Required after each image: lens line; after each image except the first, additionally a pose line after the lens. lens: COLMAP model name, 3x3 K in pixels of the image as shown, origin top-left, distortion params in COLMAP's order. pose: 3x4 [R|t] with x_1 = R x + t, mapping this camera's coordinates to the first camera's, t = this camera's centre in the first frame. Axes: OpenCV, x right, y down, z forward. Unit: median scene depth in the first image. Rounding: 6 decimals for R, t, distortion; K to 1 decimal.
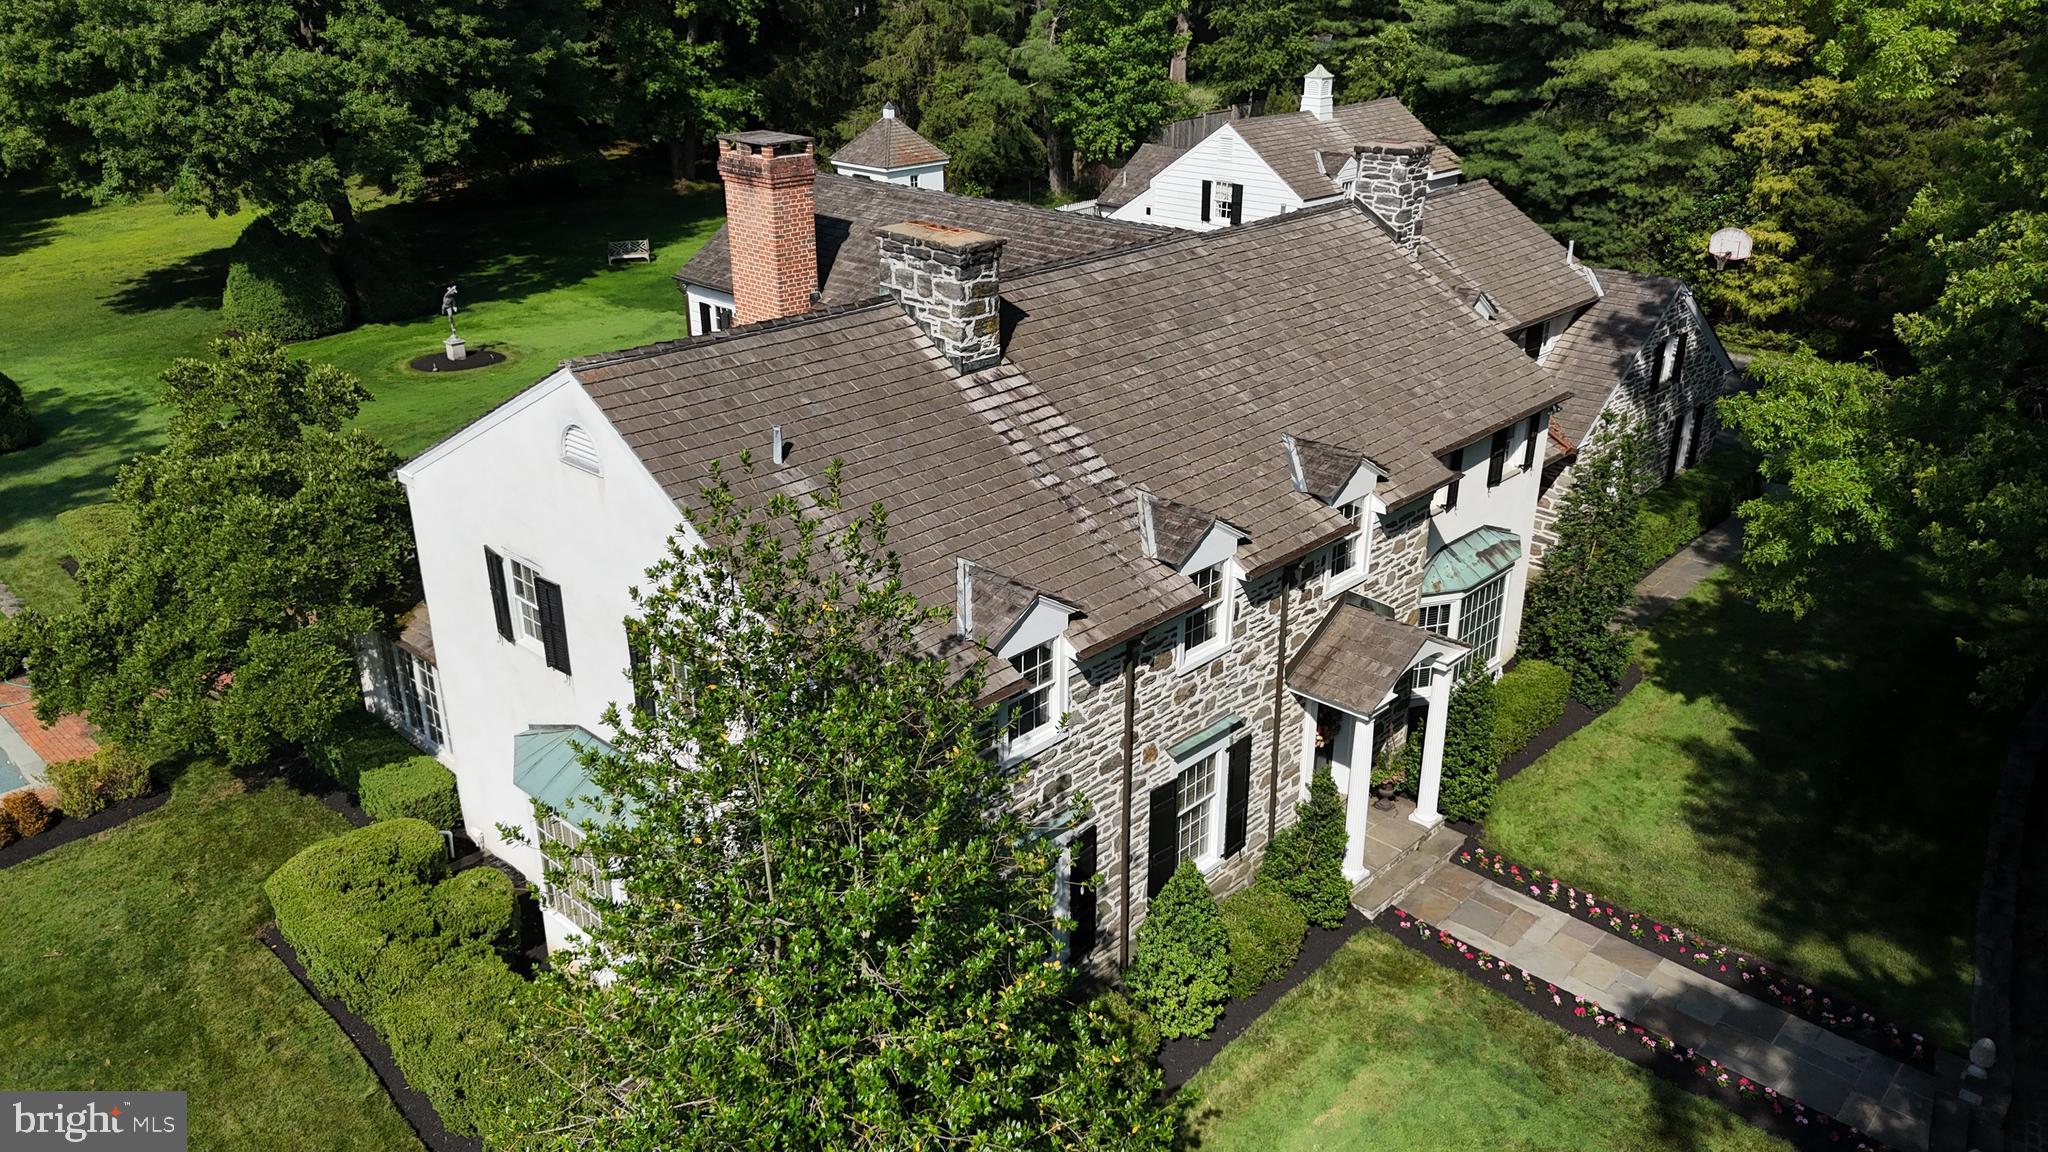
lens RADIAL K [[1504.9, 0, 1024.0], [0, 1504.9, 576.0], [0, 0, 1]] dist [0.099174, -0.117190]
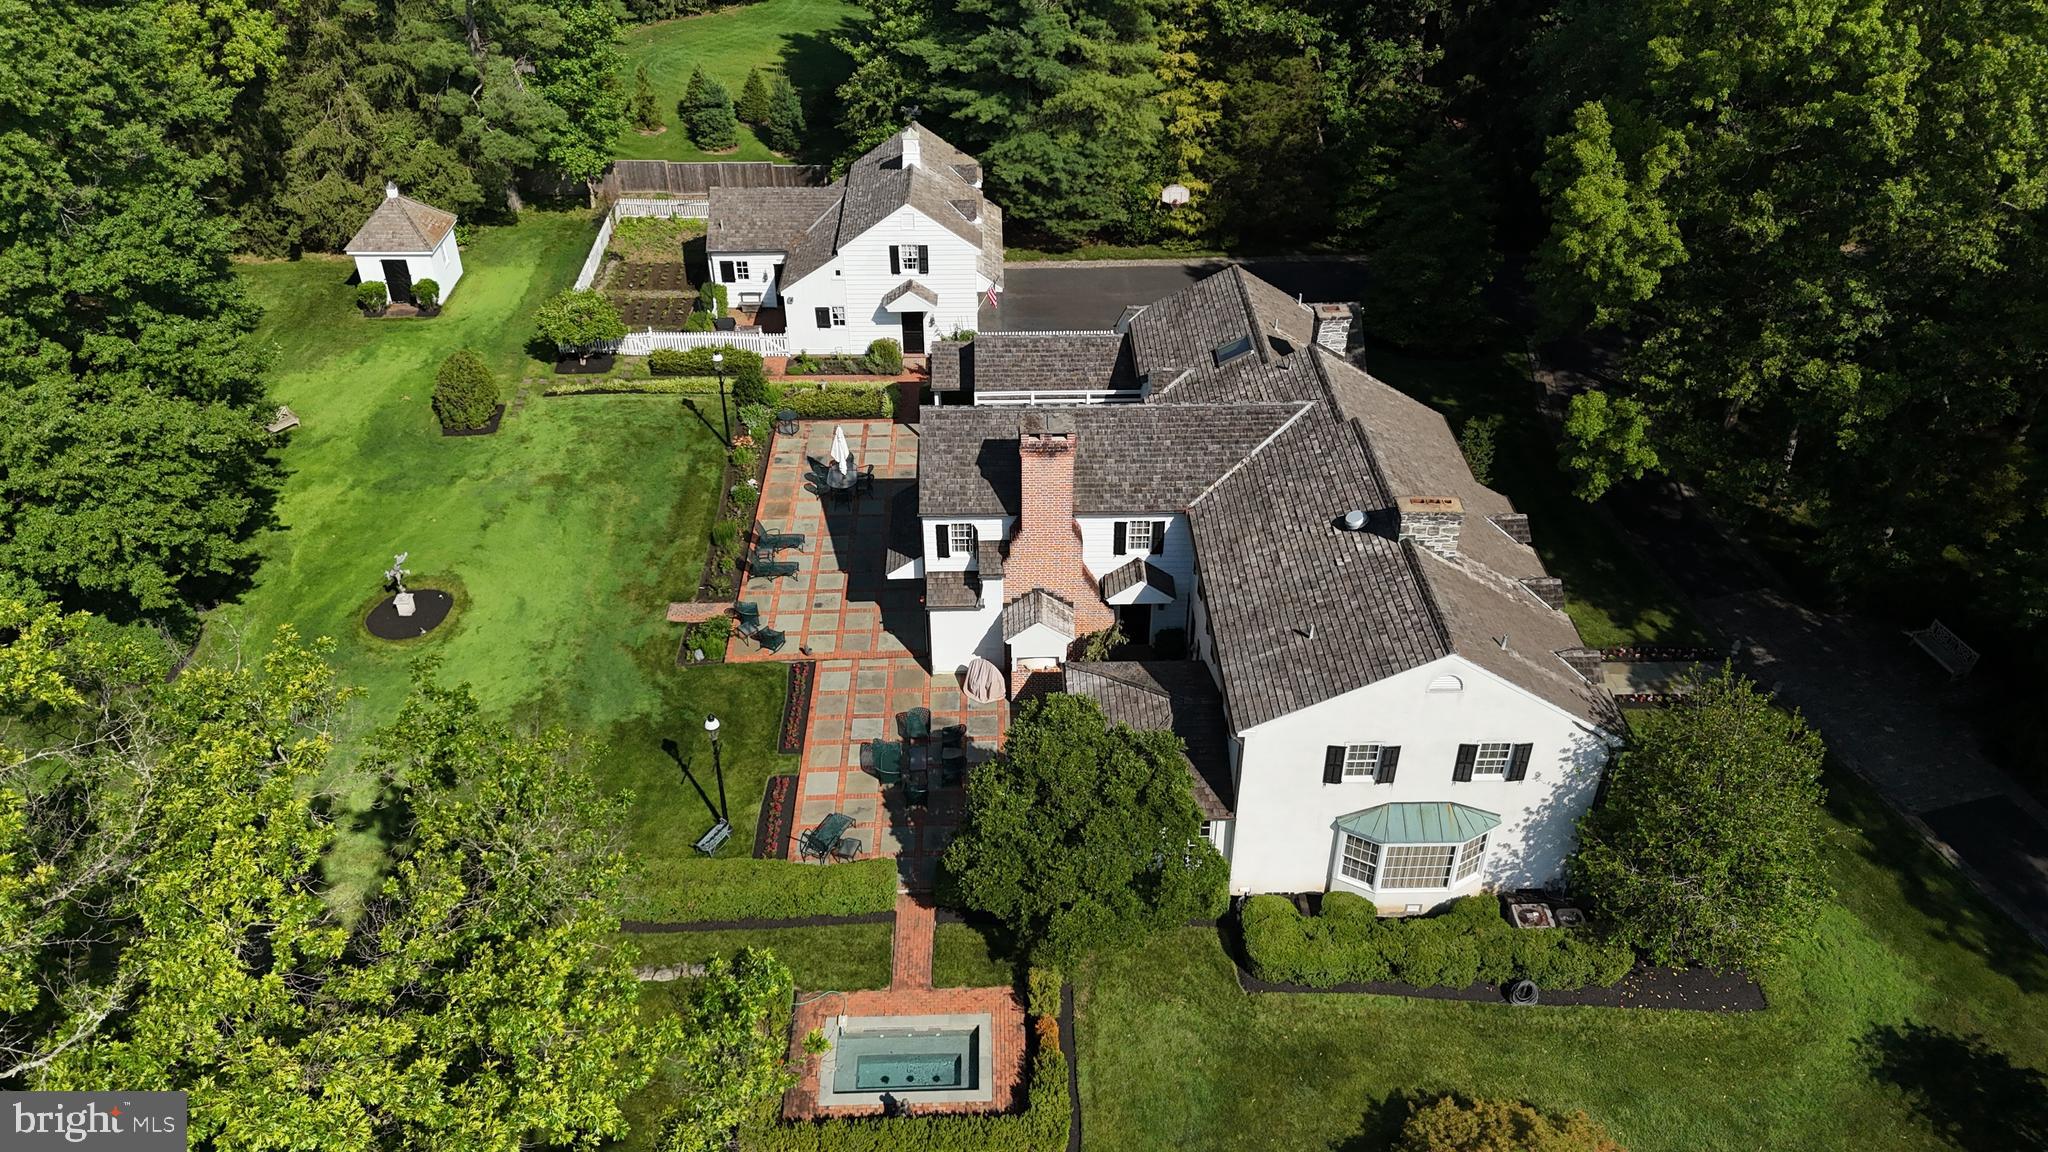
lens RADIAL K [[1504.9, 0, 1024.0], [0, 1504.9, 576.0], [0, 0, 1]] dist [0.099174, -0.117190]
pose [[0.702663, -0.414859, 0.578063, -1.532494], [0.281499, 0.908231, 0.309636, -0.854704], [-0.653470, -0.054845, 0.754963, -0.163972]]
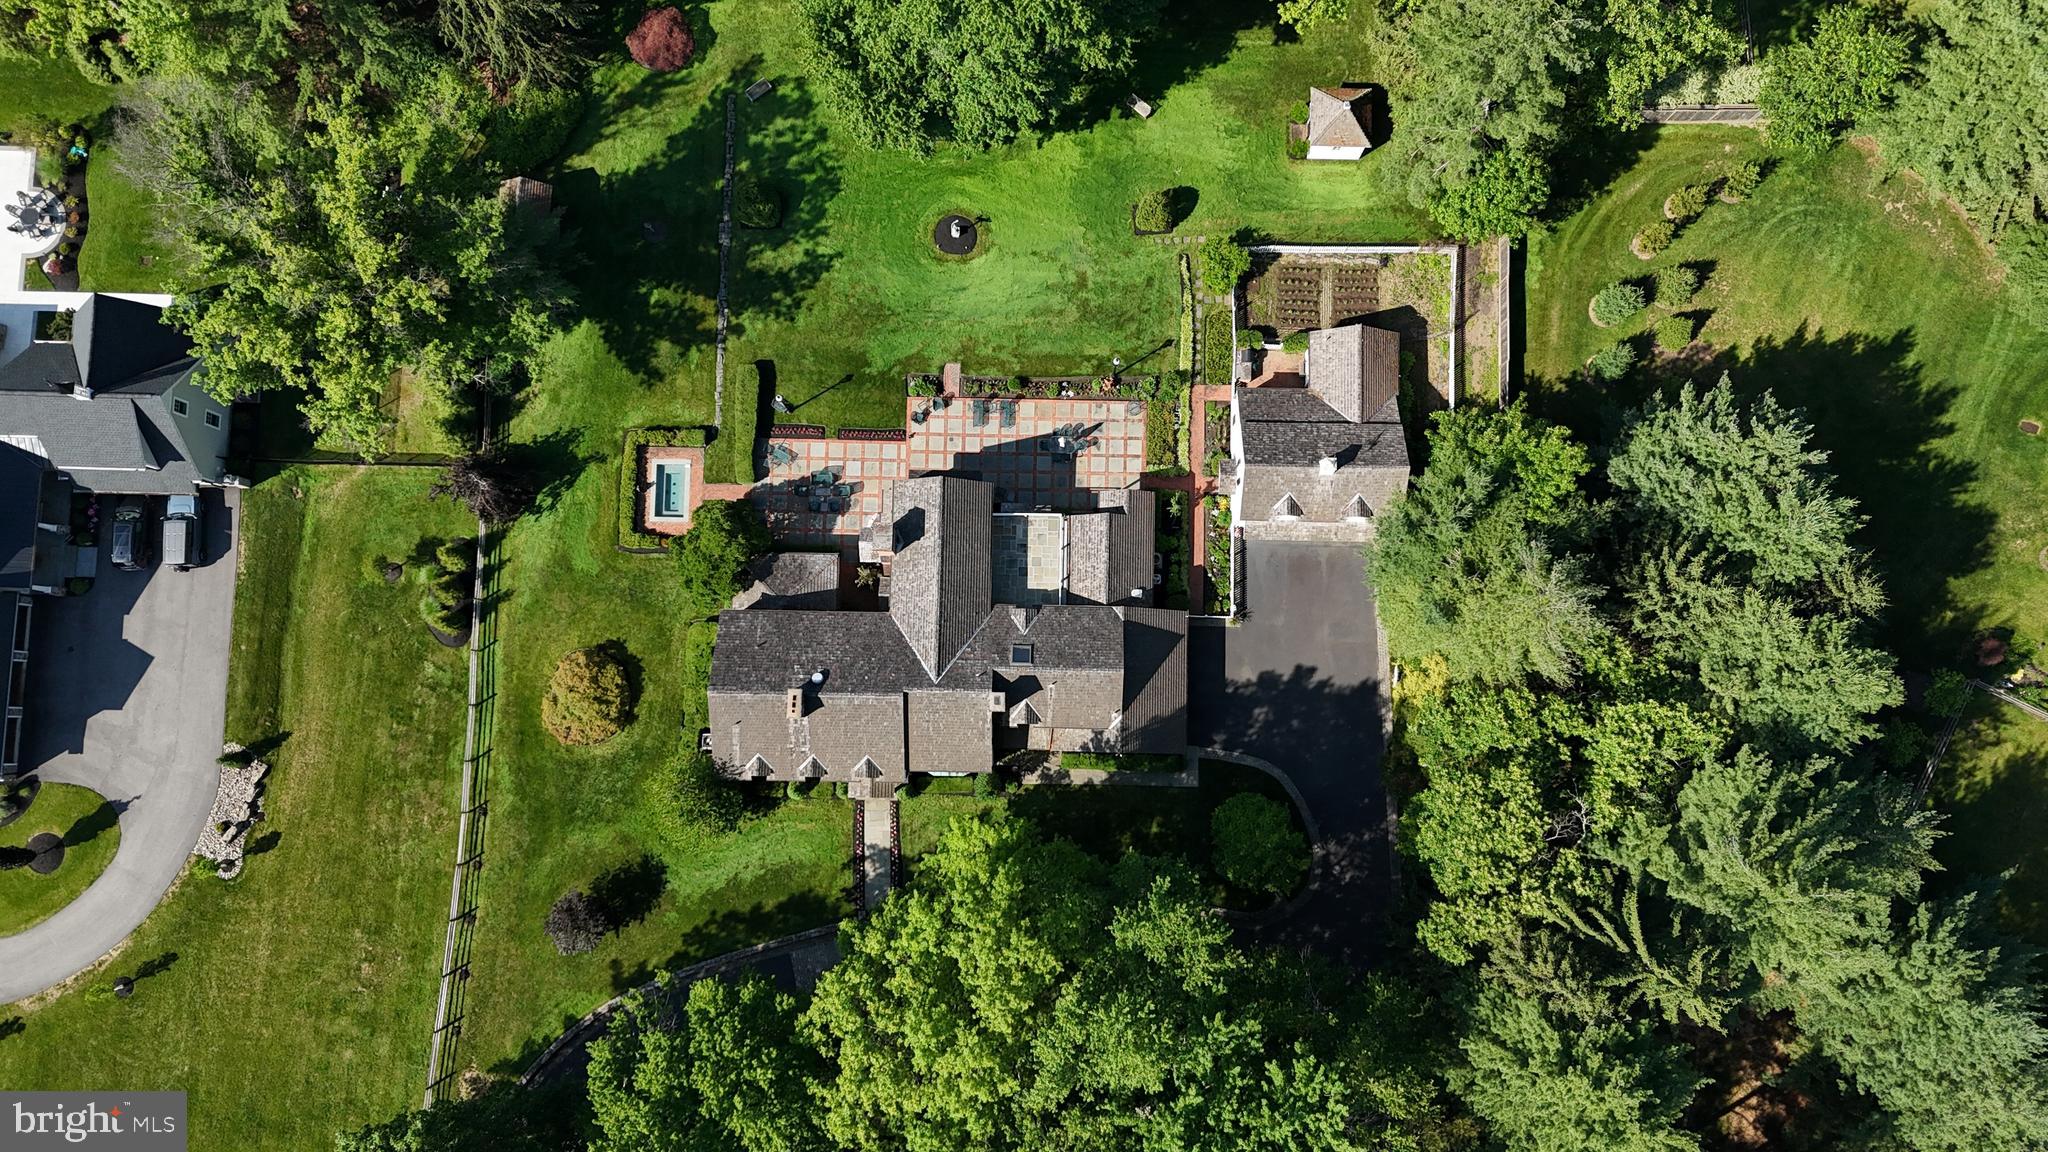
lens RADIAL K [[1489.4, 0, 1022.5], [0, 1489.4, 569.3], [0, 0, 1]] dist [0.095278, -0.098570]
pose [[0.677327, 0.730563, -0.086639, 0.451716], [-0.278793, 0.363876, 0.888746, -4.139494], [0.680810, -0.577817, 0.450139, -0.267473]]
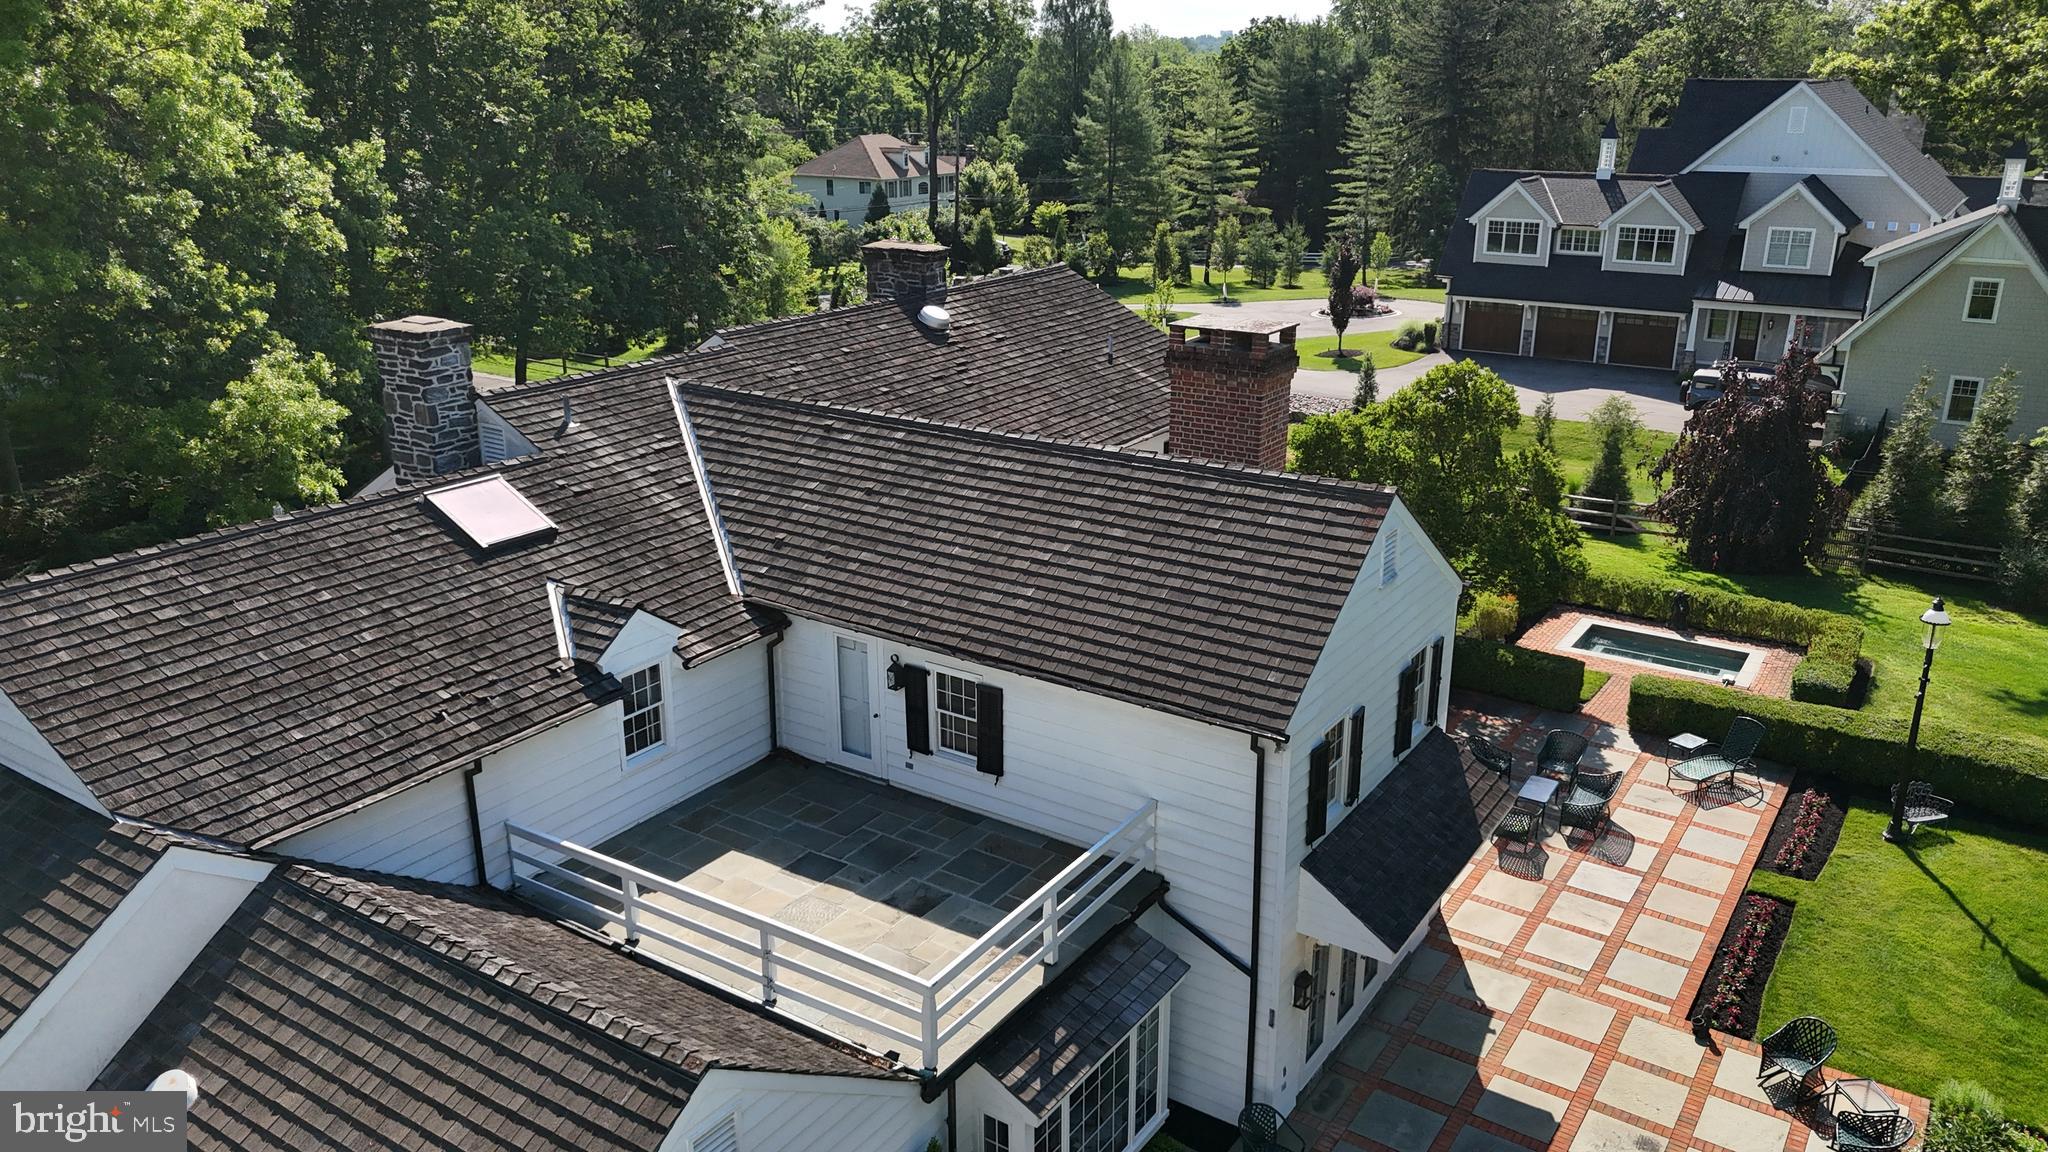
lens RADIAL K [[1509.2, 0, 1015.6], [0, 1509.2, 579.8], [0, 0, 1]] dist [0.060882, -0.075995]
pose [[-0.985209, 0.055315, -0.162184, 0.096275], [-0.067360, 0.745256, 0.663367, -0.954062], [0.157563, 0.664480, -0.730507, 2.243631]]
